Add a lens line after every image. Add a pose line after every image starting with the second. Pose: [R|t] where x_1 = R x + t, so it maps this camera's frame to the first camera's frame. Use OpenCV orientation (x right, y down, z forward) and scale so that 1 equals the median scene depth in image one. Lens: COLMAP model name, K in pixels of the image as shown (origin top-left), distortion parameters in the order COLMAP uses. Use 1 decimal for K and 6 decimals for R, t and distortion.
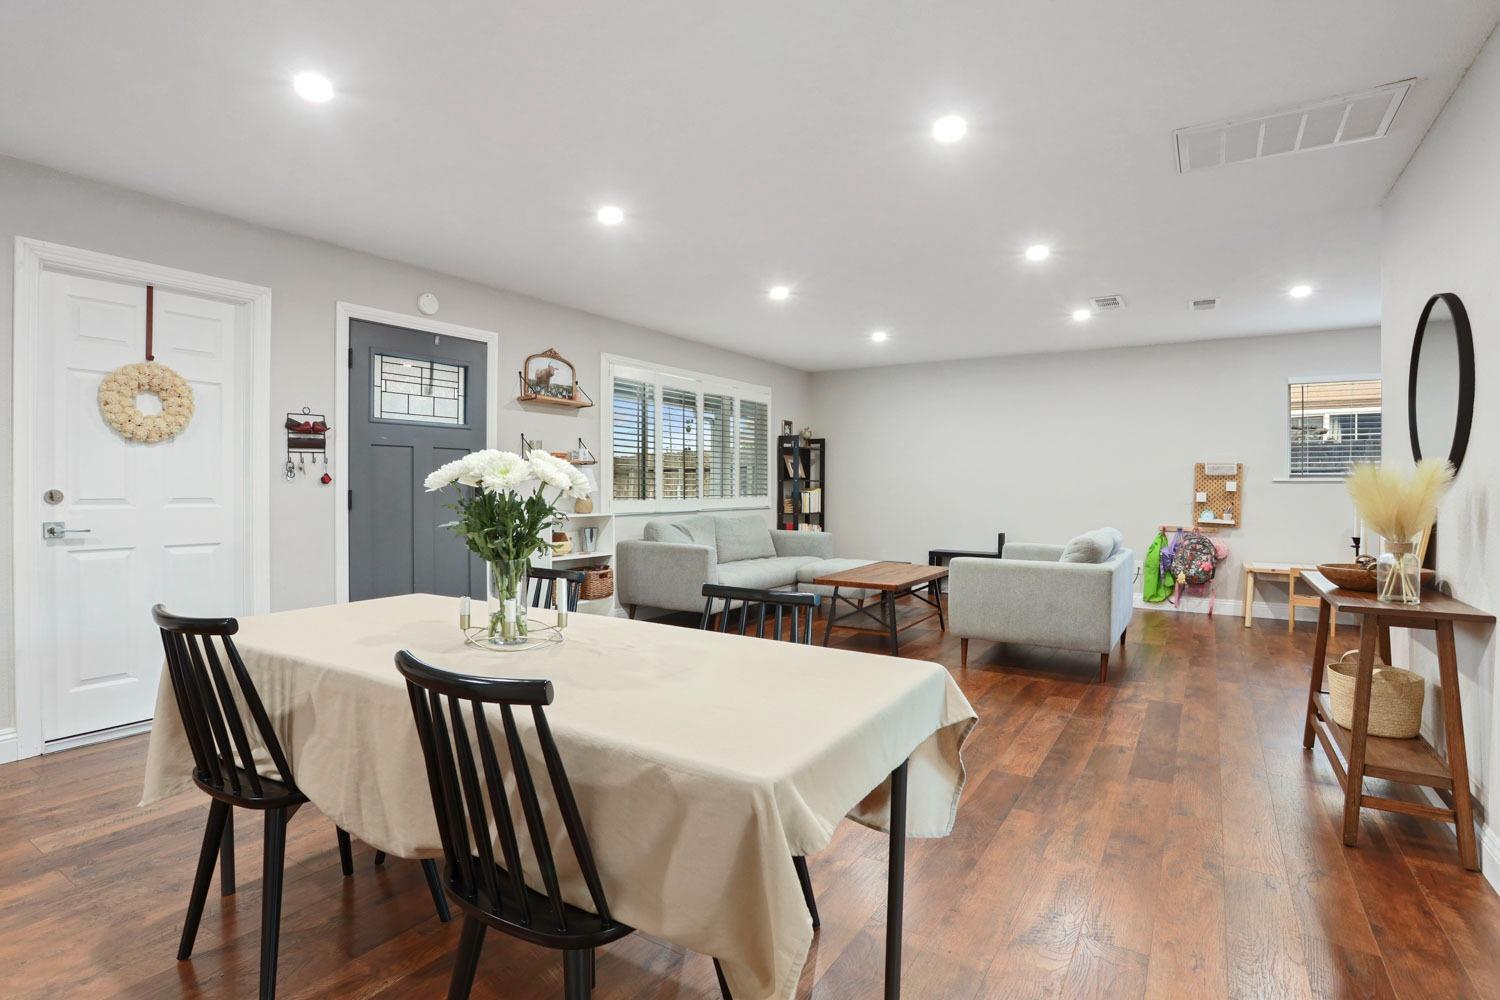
lens RADIAL K [[740.0, 0, 743.9], [0, 740.0, 489.1], [0, 0, 1]] dist [-0.077859, 0.037166]
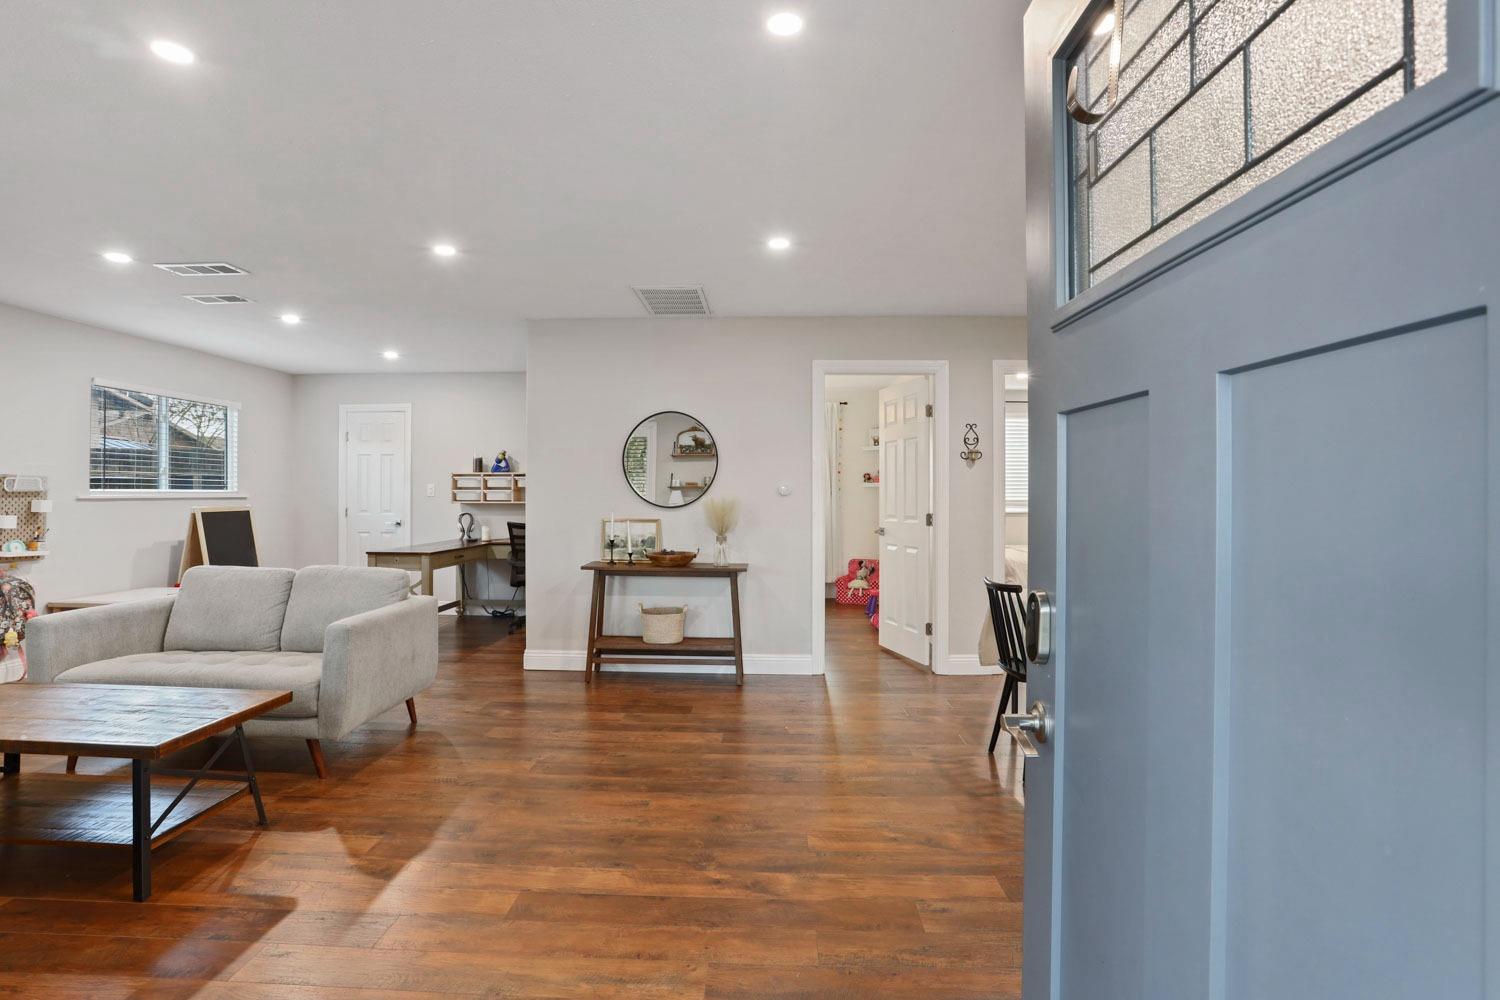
lens RADIAL K [[740.0, 0, 743.9], [0, 740.0, 489.1], [0, 0, 1]] dist [-0.077859, 0.037166]
pose [[-0.510323, -0.002978, 0.859978, -0.344959], [-0.003647, 0.999993, 0.001299, -0.025034], [-0.859975, -0.002473, -0.510330, 0.722694]]
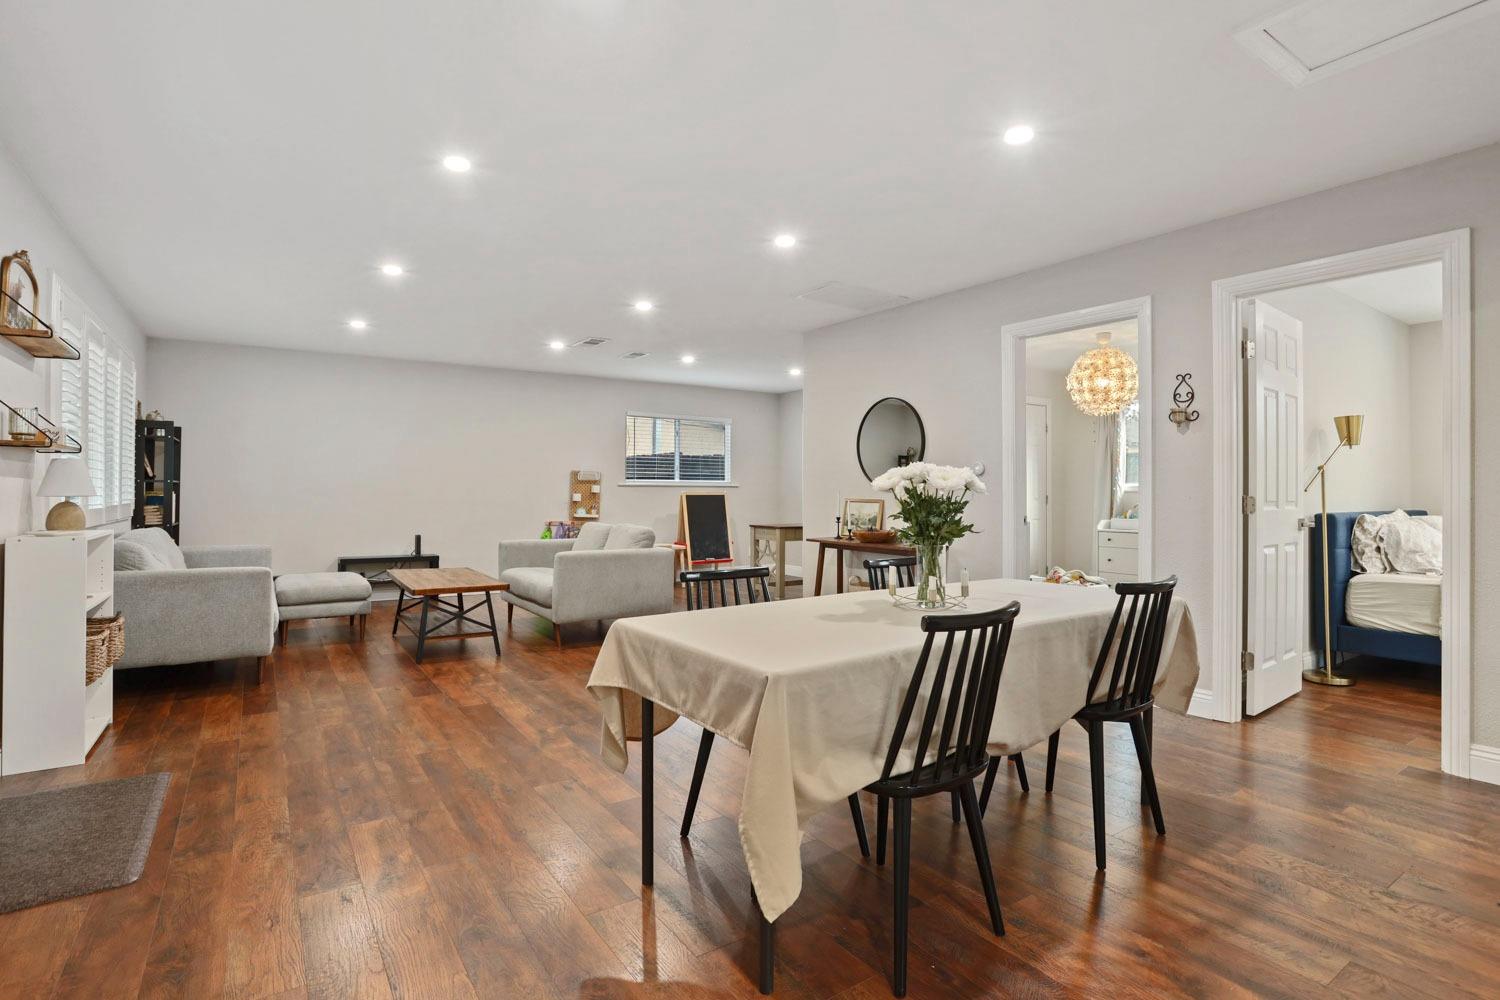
lens RADIAL K [[740.0, 0, 743.9], [0, 740.0, 489.1], [0, 0, 1]] dist [-0.077859, 0.037166]
pose [[0.388370, 0.000087, 0.921504, -0.455557], [-0.000336, 1.000000, 0.000047, -0.003611], [-0.921504, -0.000328, 0.388370, 0.215449]]
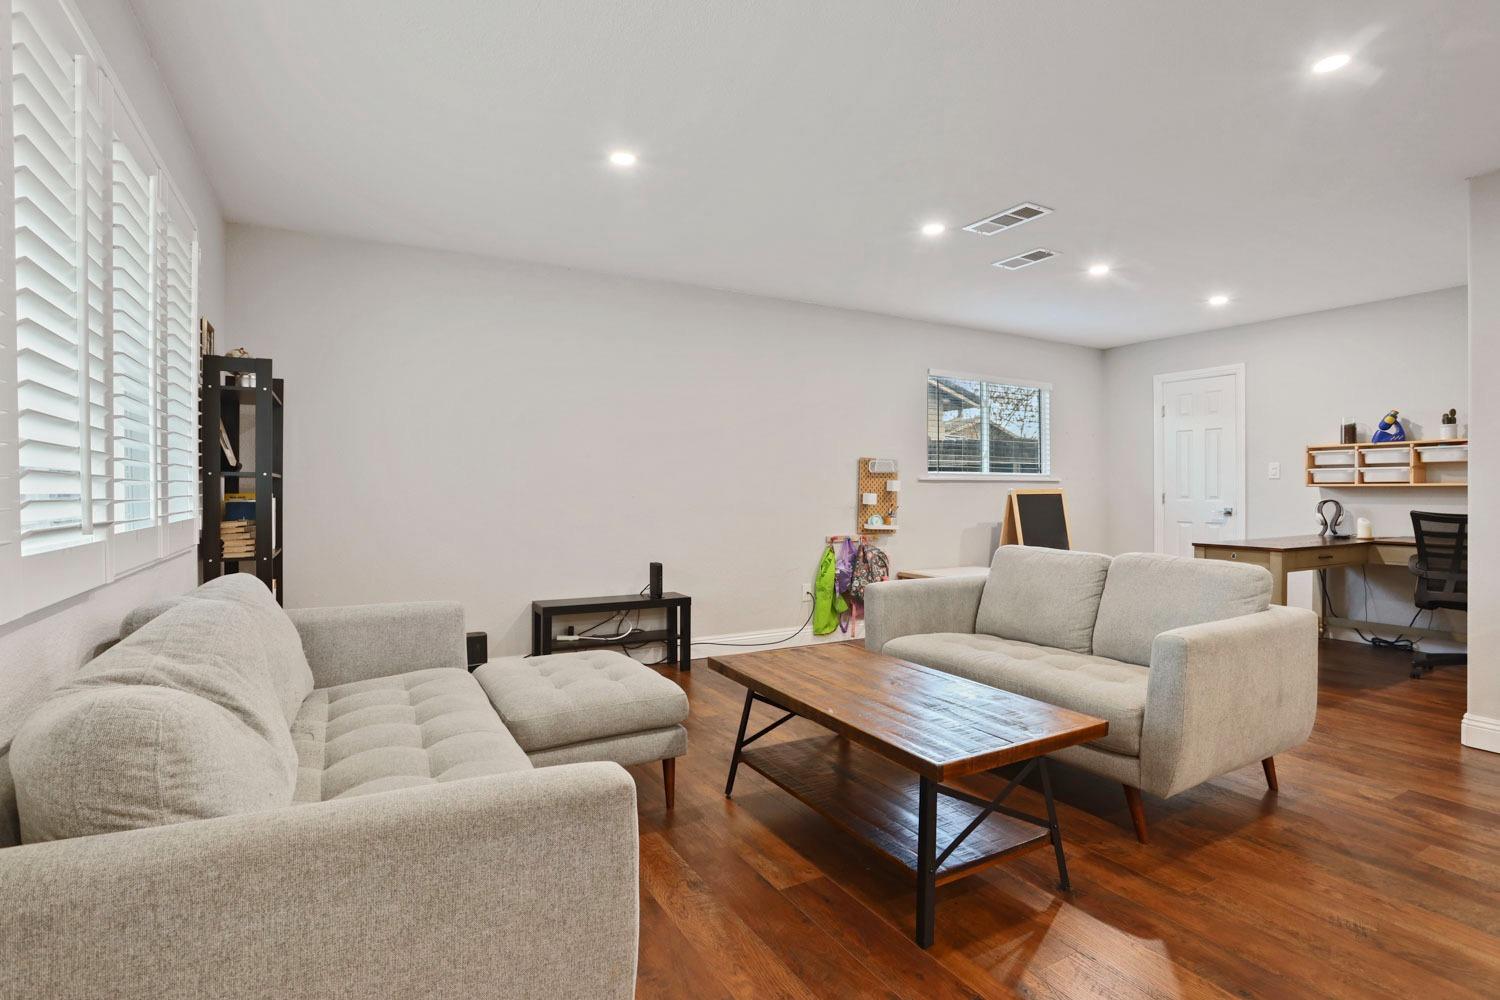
lens RADIAL K [[740.0, 0, 743.9], [0, 740.0, 489.1], [0, 0, 1]] dist [-0.077859, 0.037166]
pose [[0.462046, -0.005478, 0.886839, -0.184458], [0.005127, 0.999981, 0.003506, -0.003814], [-0.886841, 0.002927, 0.462065, 0.730213]]
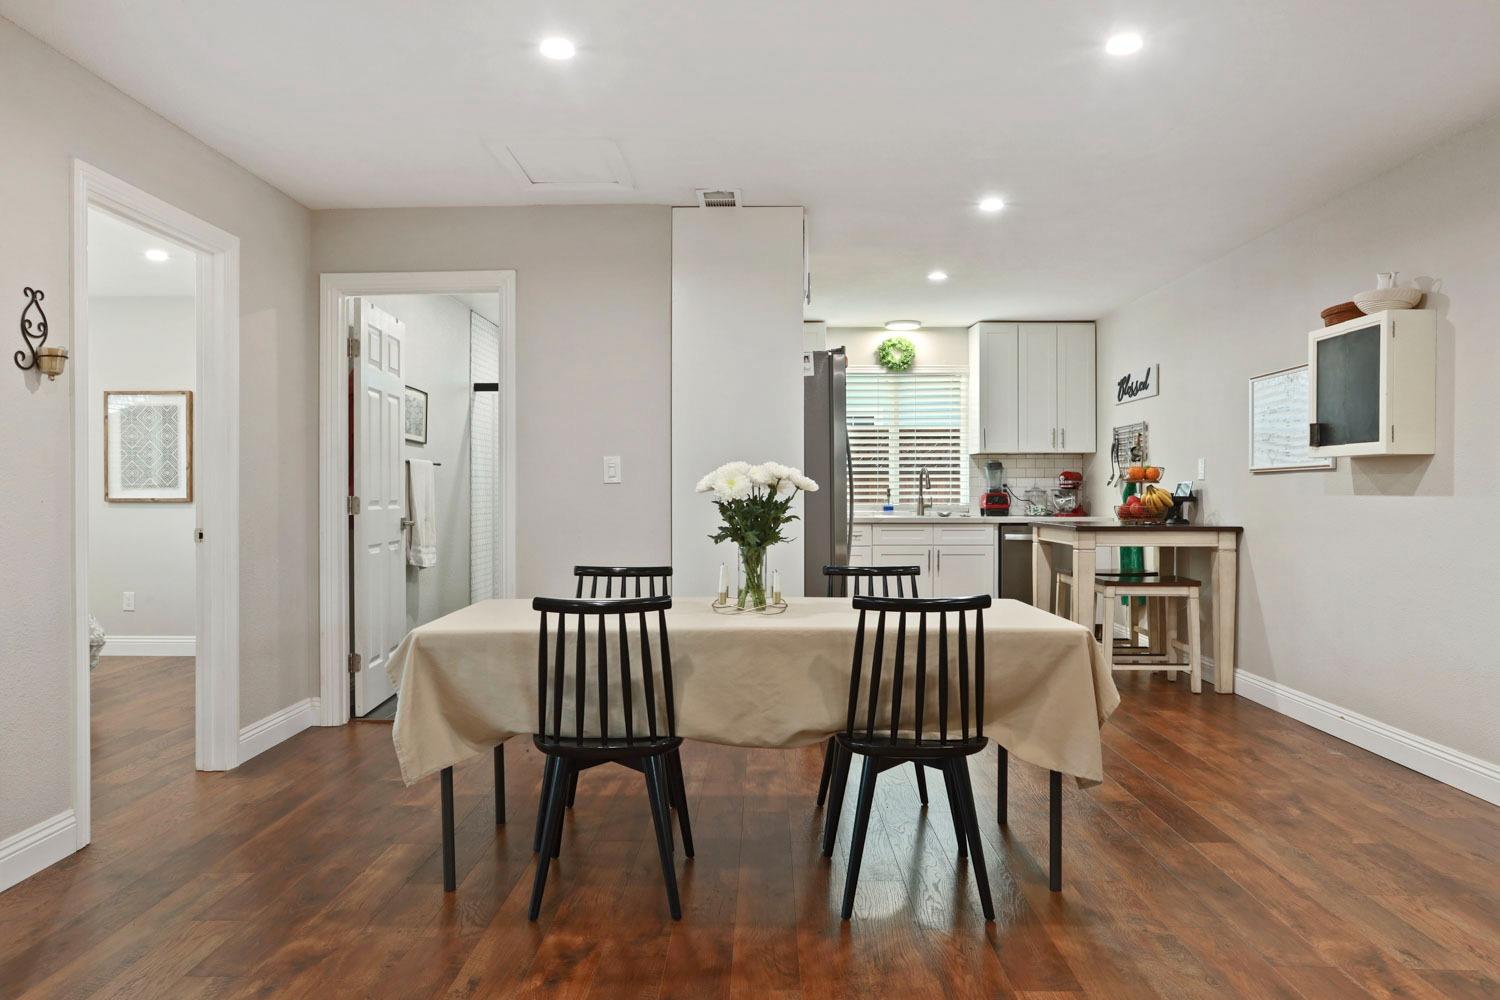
lens RADIAL K [[1037.4, 0, 745.4], [0, 1037.4, 493.1], [0, 0, 1]] dist [0.023658, 0.000597]
pose [[-0.868114, -0.003736, -0.496350, 0.158684], [-0.003640, 0.999993, -0.001160, -0.002062], [0.496351, 0.000800, -0.868122, 0.692367]]
